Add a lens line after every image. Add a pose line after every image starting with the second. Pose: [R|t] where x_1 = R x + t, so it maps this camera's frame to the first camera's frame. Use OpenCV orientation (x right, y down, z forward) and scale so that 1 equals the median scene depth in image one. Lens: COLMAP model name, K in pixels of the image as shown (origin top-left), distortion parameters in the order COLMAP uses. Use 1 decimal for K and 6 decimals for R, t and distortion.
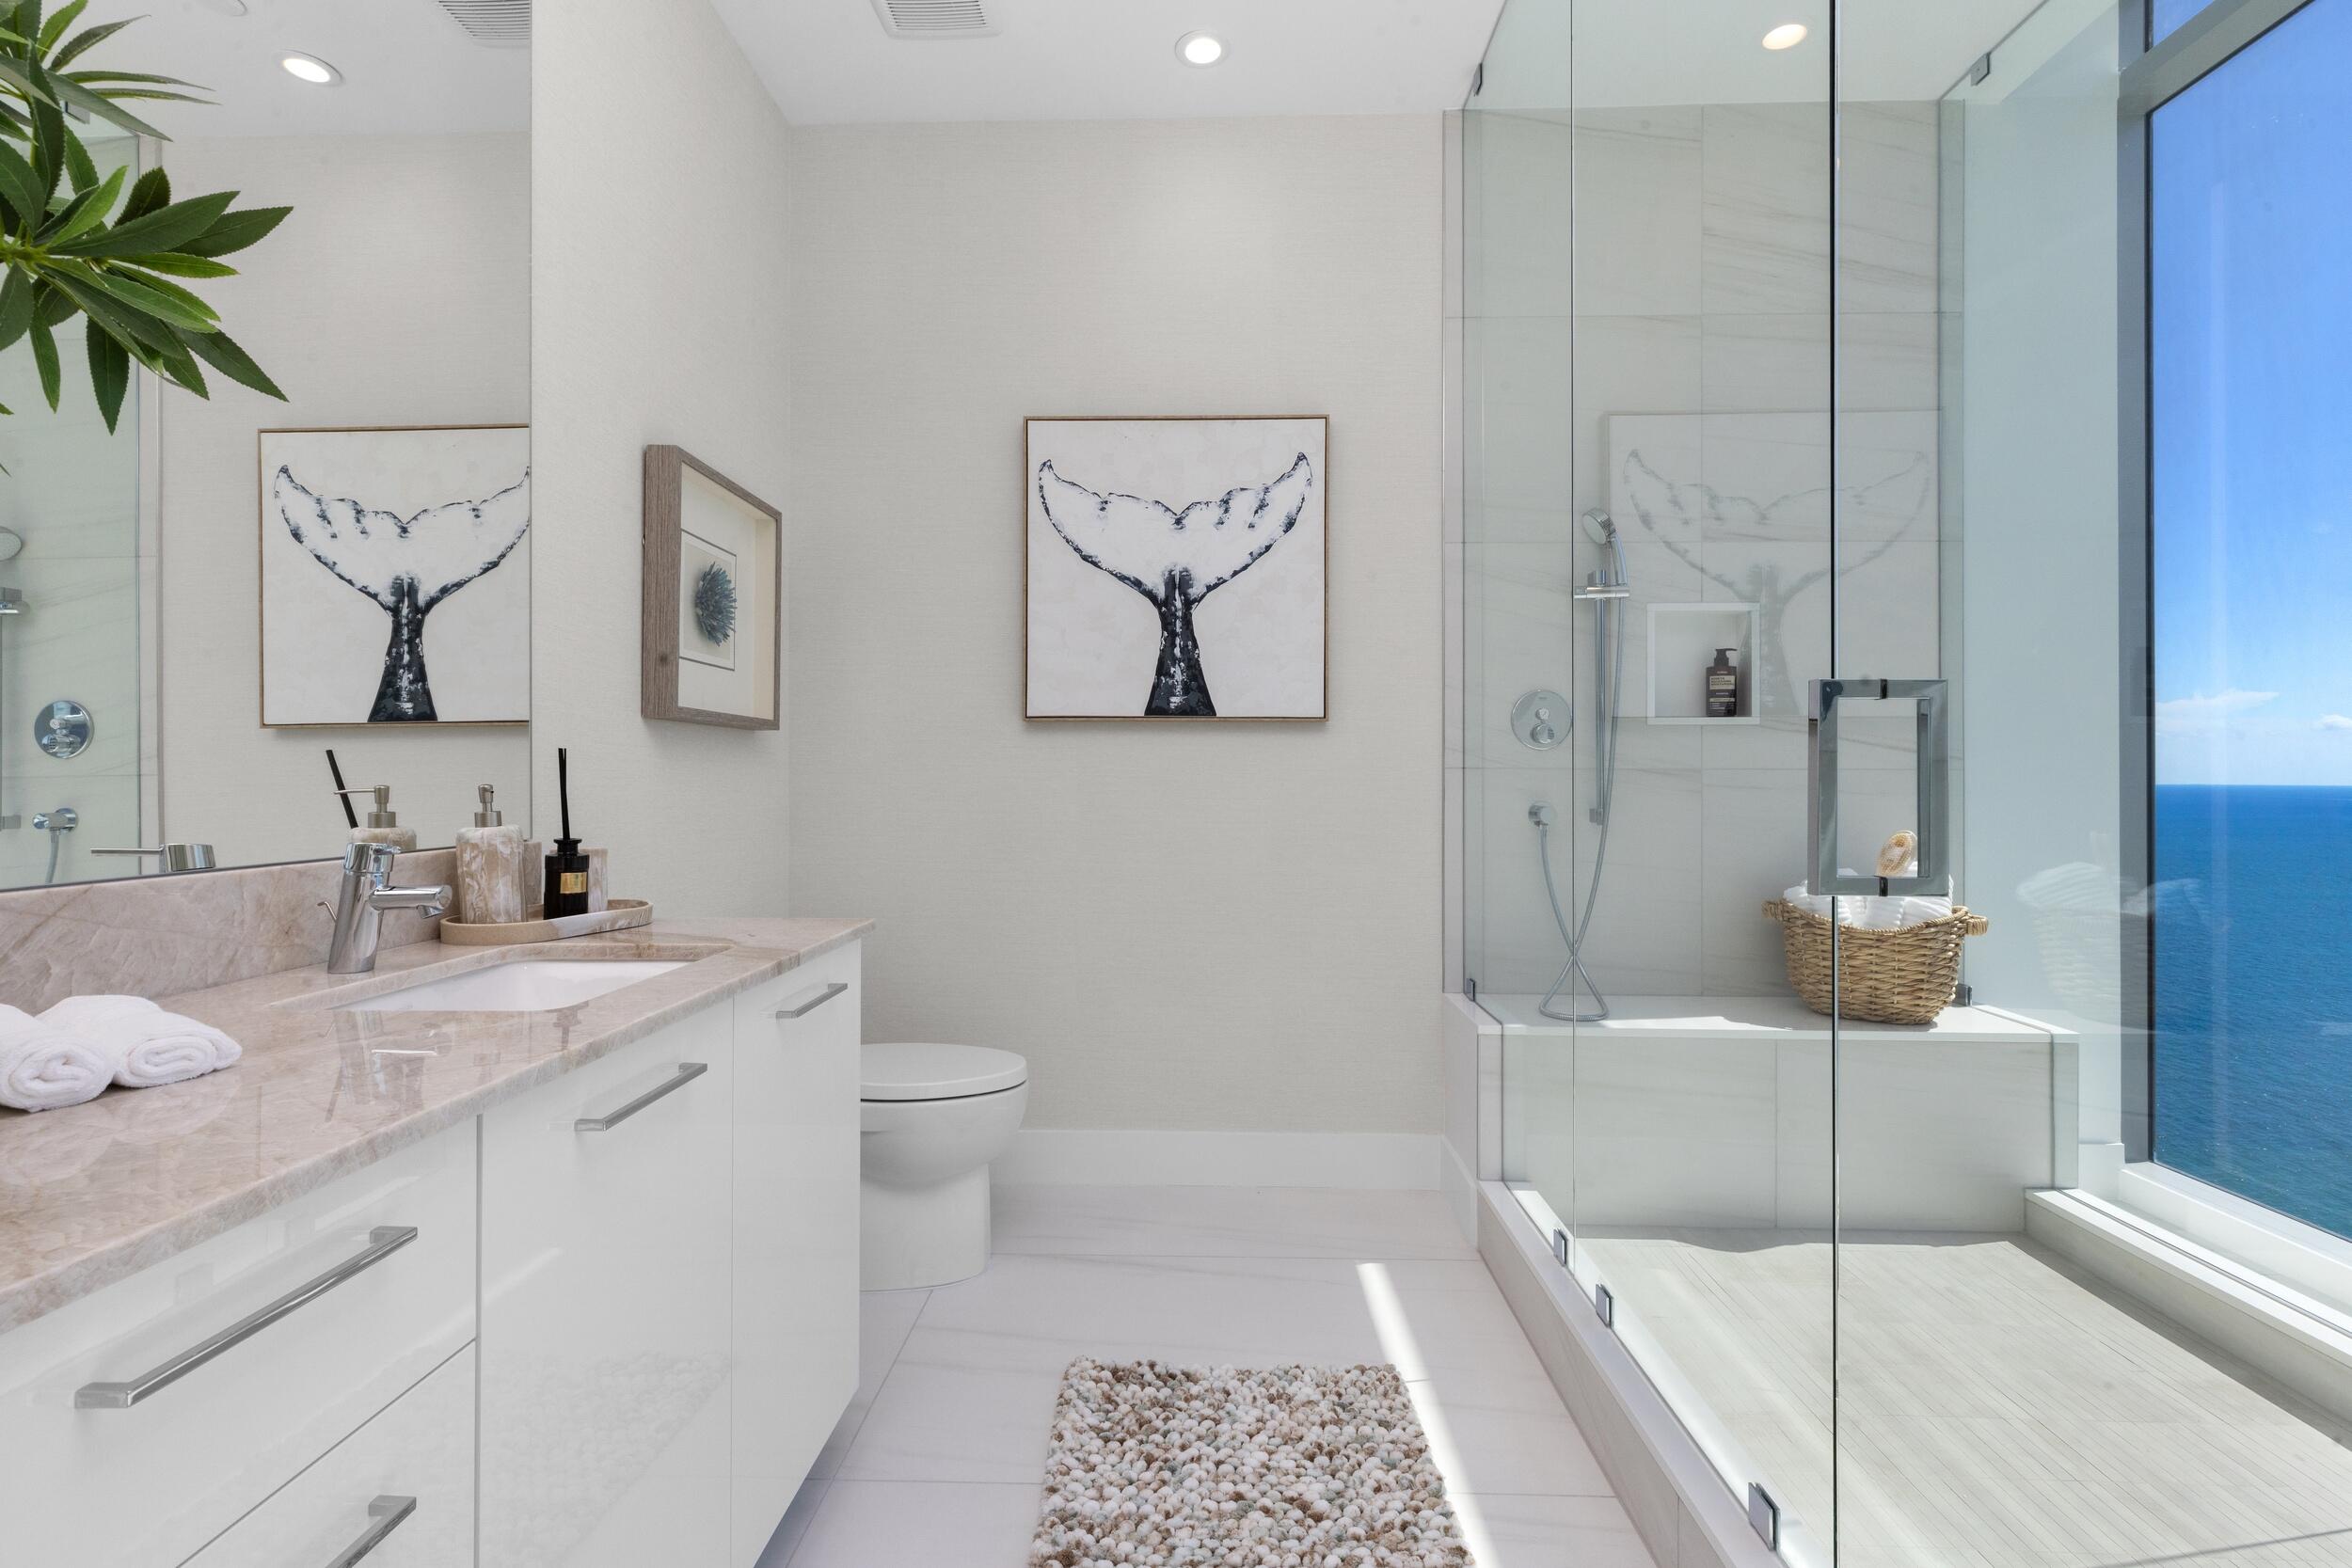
lens RADIAL K [[1087.2, 0, 1166.0], [0, 1087.2, 767.5], [0, 0, 1]] dist [0.007284, -0.000074]
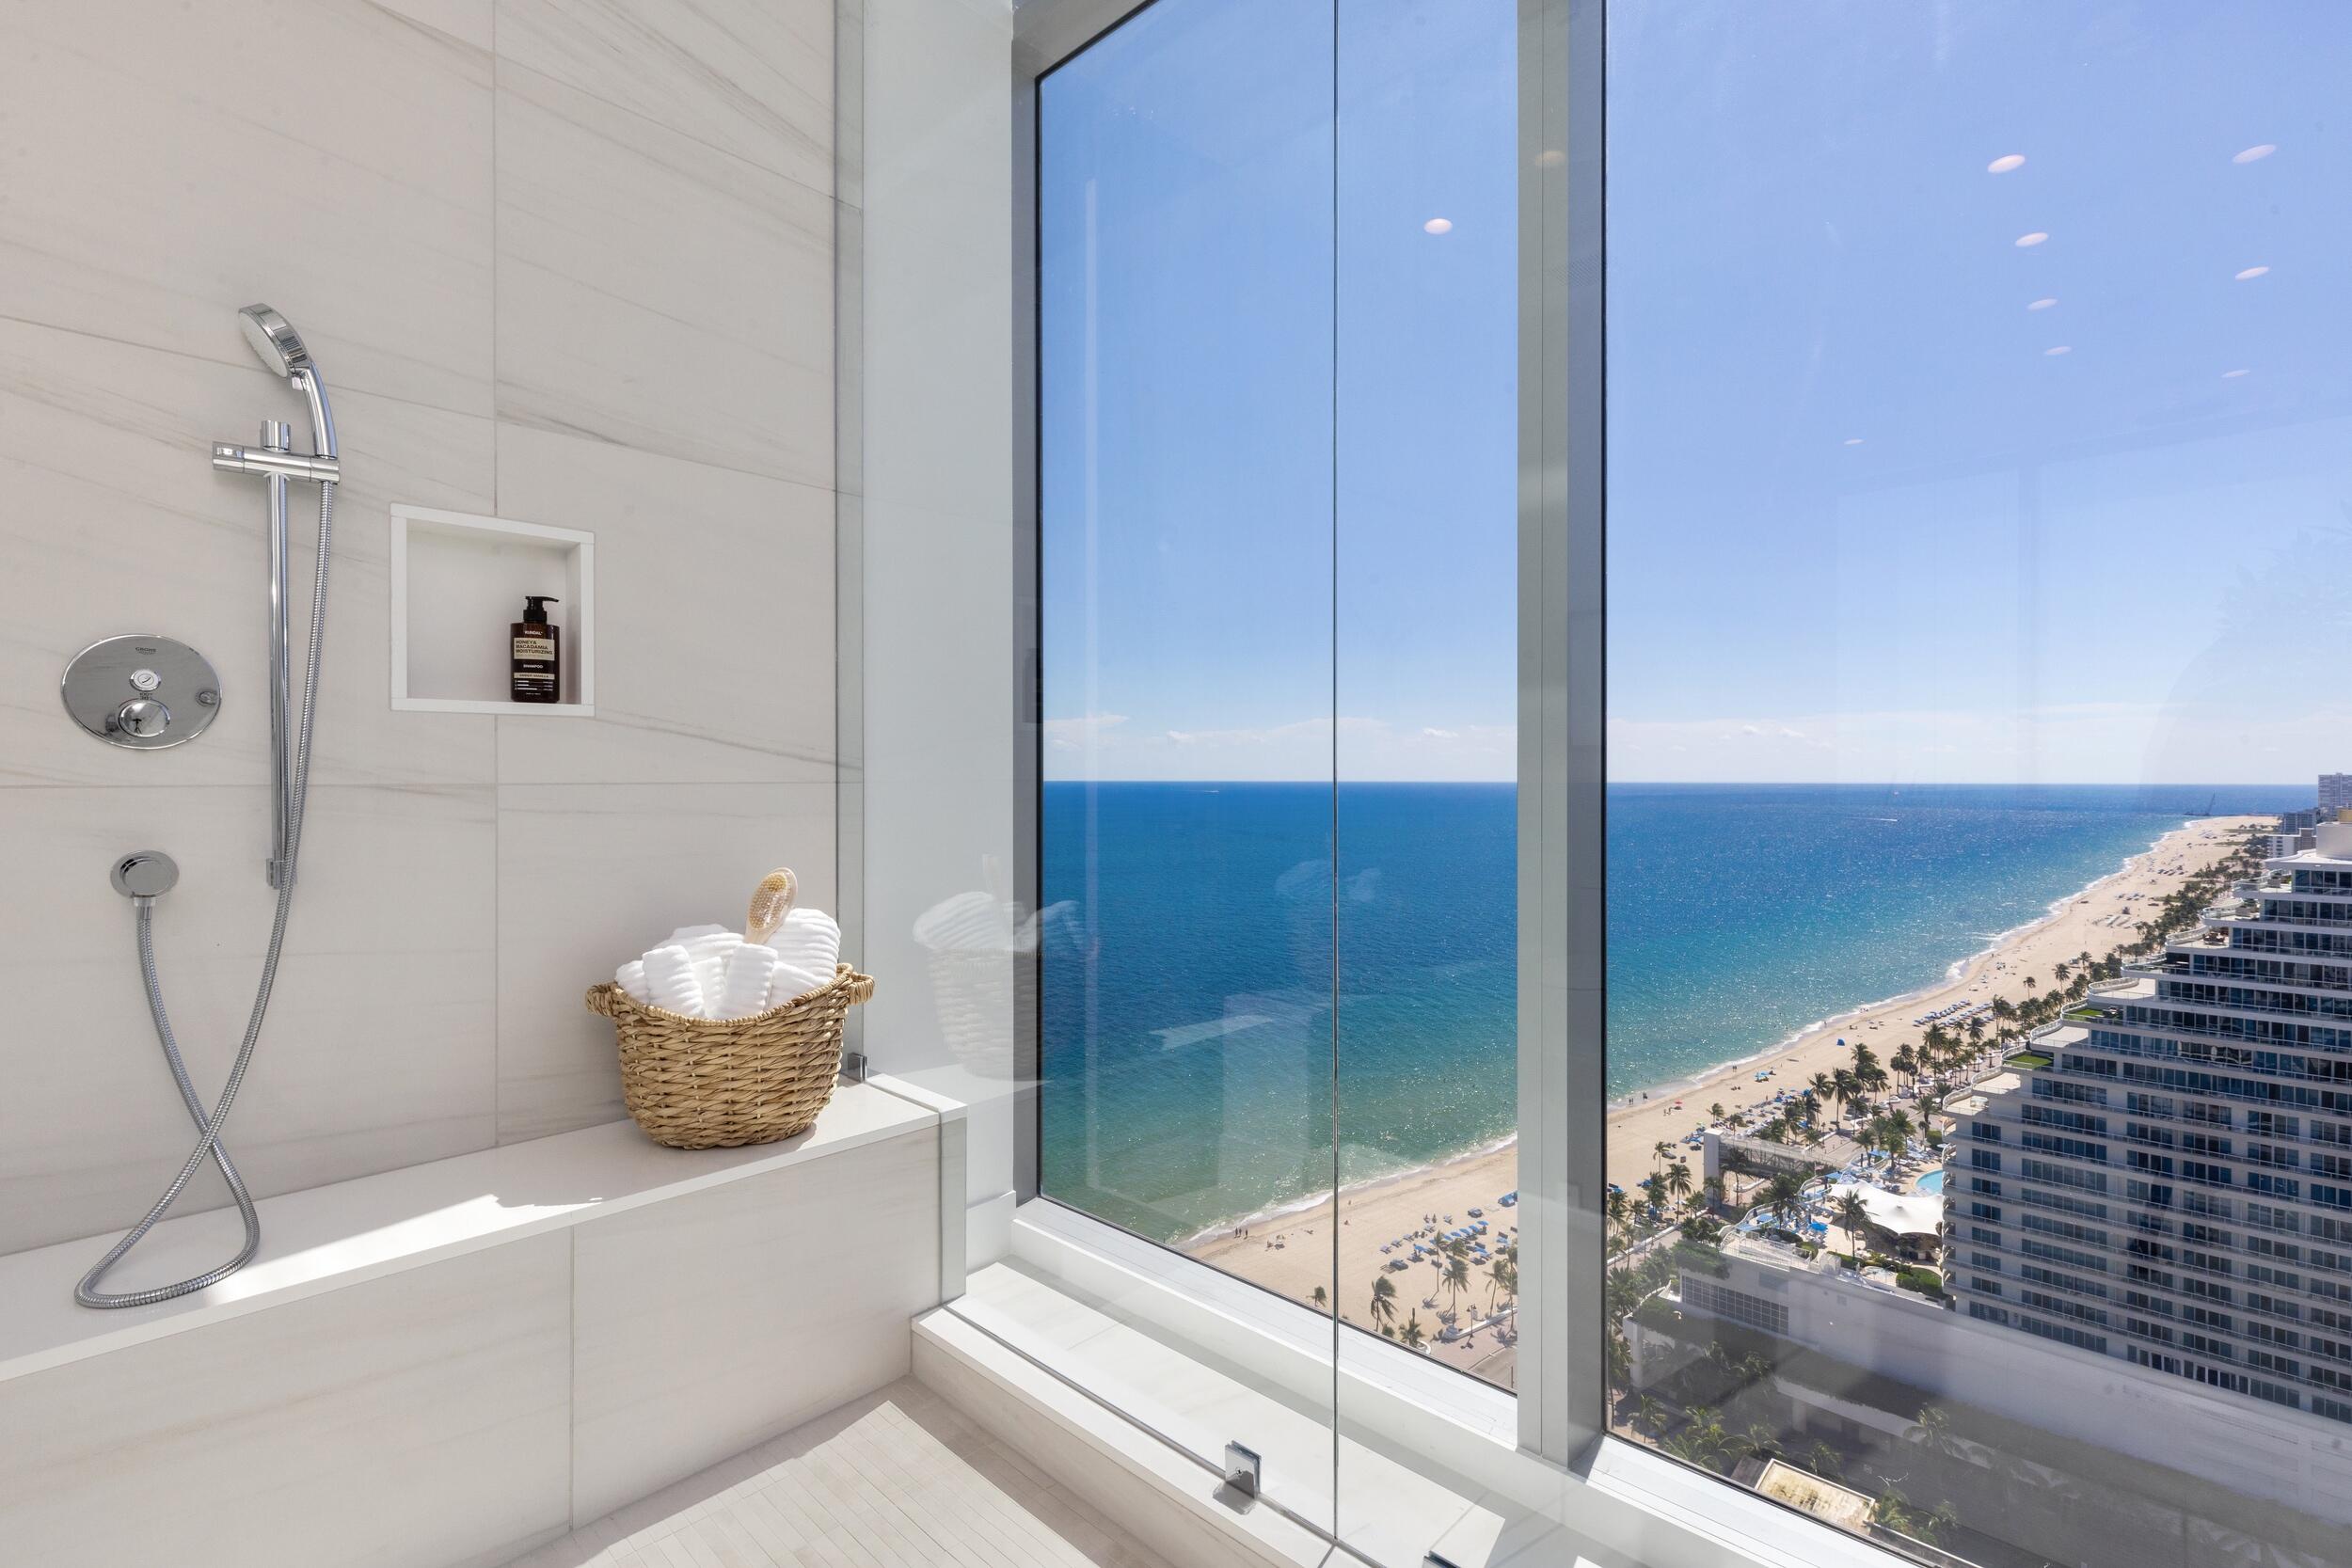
lens RADIAL K [[1087.2, 0, 1185.5], [0, 1087.2, 778.3], [0, 0, 1]] dist [0.007284, -0.000074]
pose [[0.662068, -0.004371, 0.749431, 0.310937], [-0.003839, 0.999950, 0.009224, -0.010046], [-0.749434, -0.008984, 0.662018, 0.316301]]
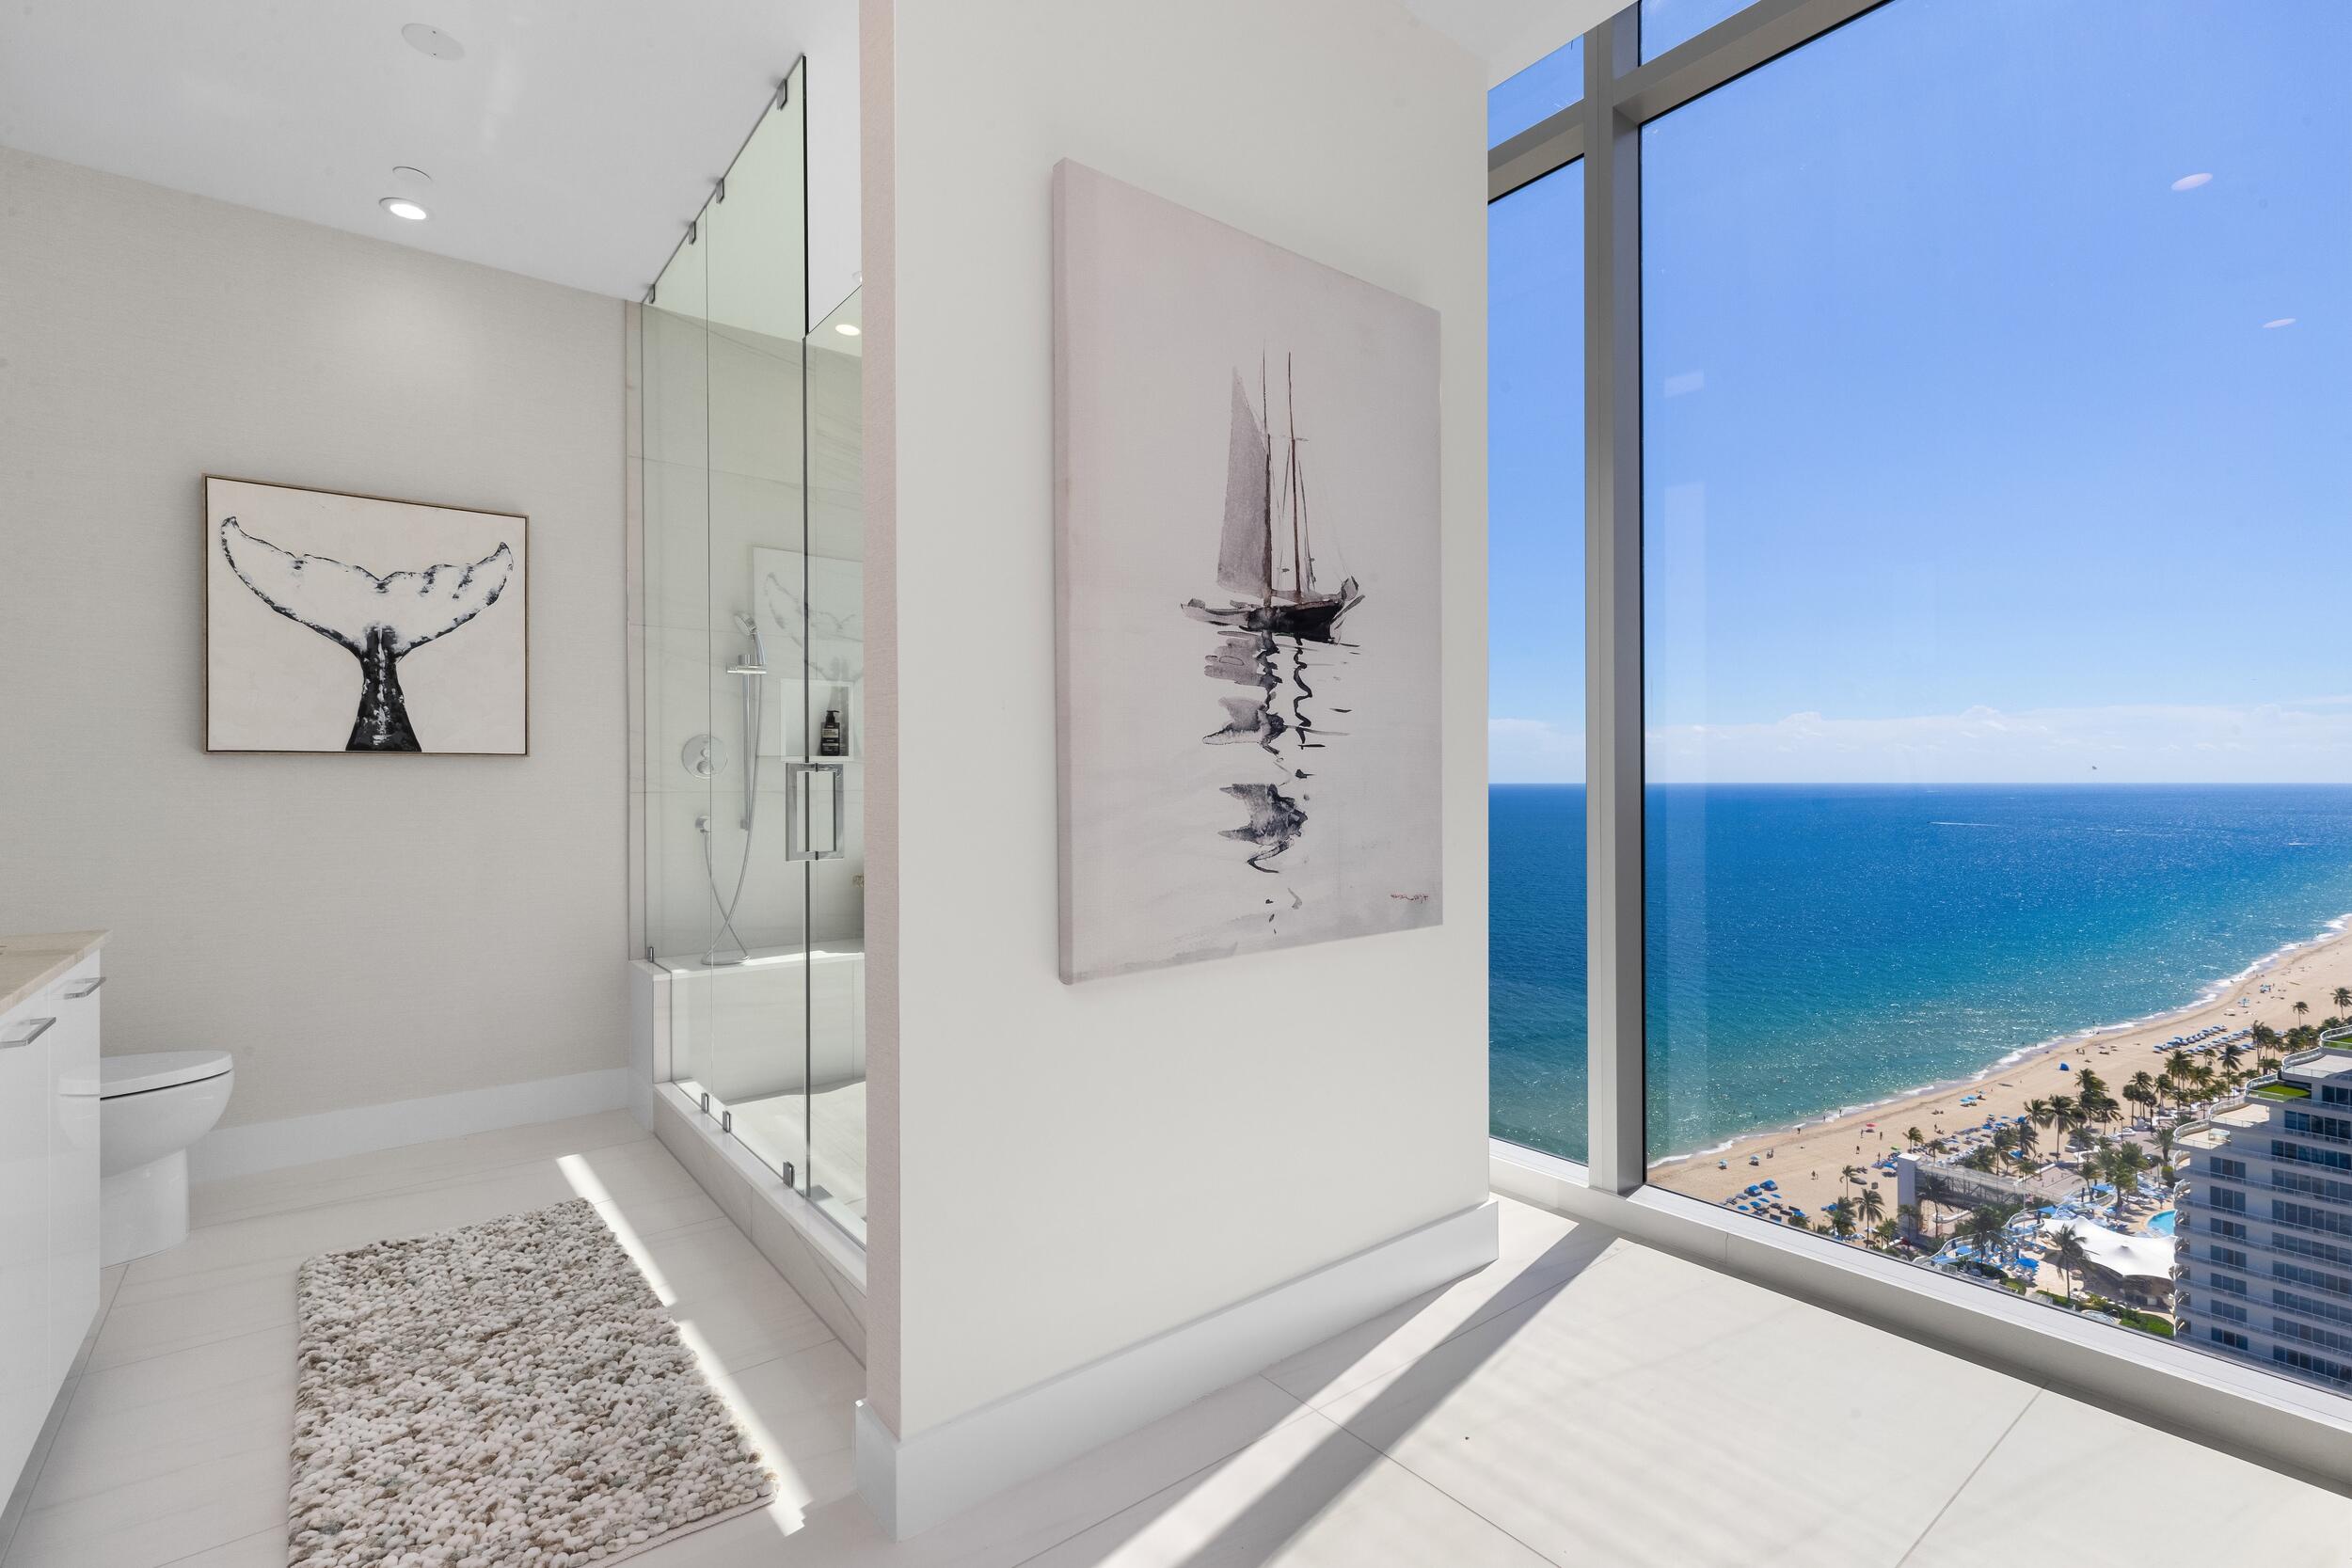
lens RADIAL K [[1087.2, 0, 1178.5], [0, 1087.2, 776.9], [0, 0, 1]] dist [0.007284, -0.000074]
pose [[0.769165, -0.004498, 0.639034, -0.089417], [0.001732, 0.999986, 0.004954, -0.026739], [-0.639048, -0.002704, 0.769162, -0.509947]]
